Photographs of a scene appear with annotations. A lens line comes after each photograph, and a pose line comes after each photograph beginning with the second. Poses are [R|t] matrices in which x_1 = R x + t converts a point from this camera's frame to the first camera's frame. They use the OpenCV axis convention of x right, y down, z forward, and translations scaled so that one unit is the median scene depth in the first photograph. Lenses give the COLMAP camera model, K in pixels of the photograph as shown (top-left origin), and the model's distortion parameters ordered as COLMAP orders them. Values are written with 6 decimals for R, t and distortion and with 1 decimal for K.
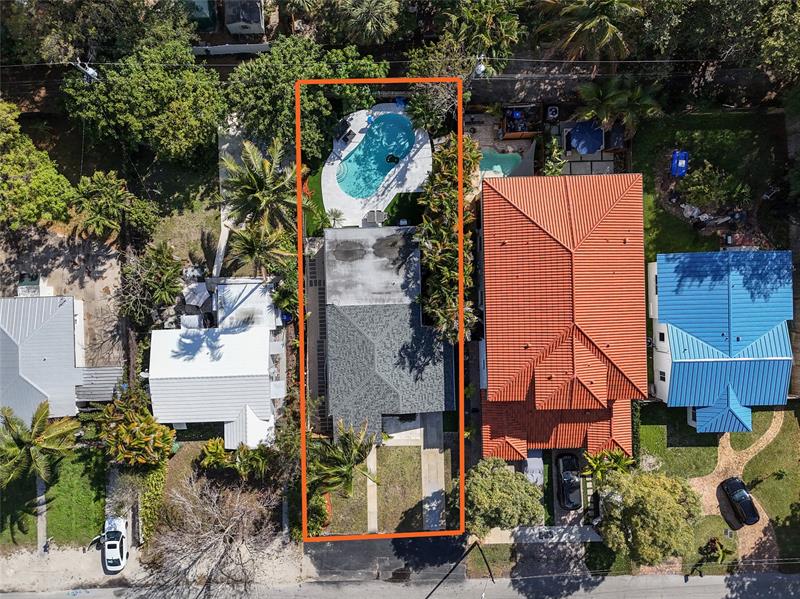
lens RADIAL K [[649.1, 0, 405.6], [0, 649.1, 295.4], [0, 0, 1]] dist [0.048569, -0.002494]
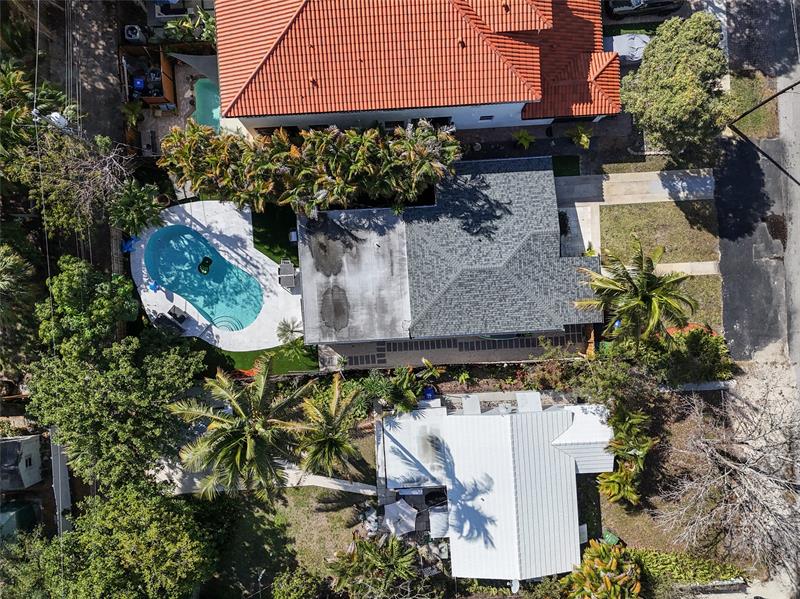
lens RADIAL K [[666.8, 0, 400.0], [0, 666.8, 299.5], [0, 0, 1]] dist [0.040009, -0.014559]
pose [[-0.030550, -0.999351, -0.019072, -0.062878], [0.999533, -0.030545, -0.000589, 0.004725], [0.000006, -0.019081, 0.999818, 0.253765]]
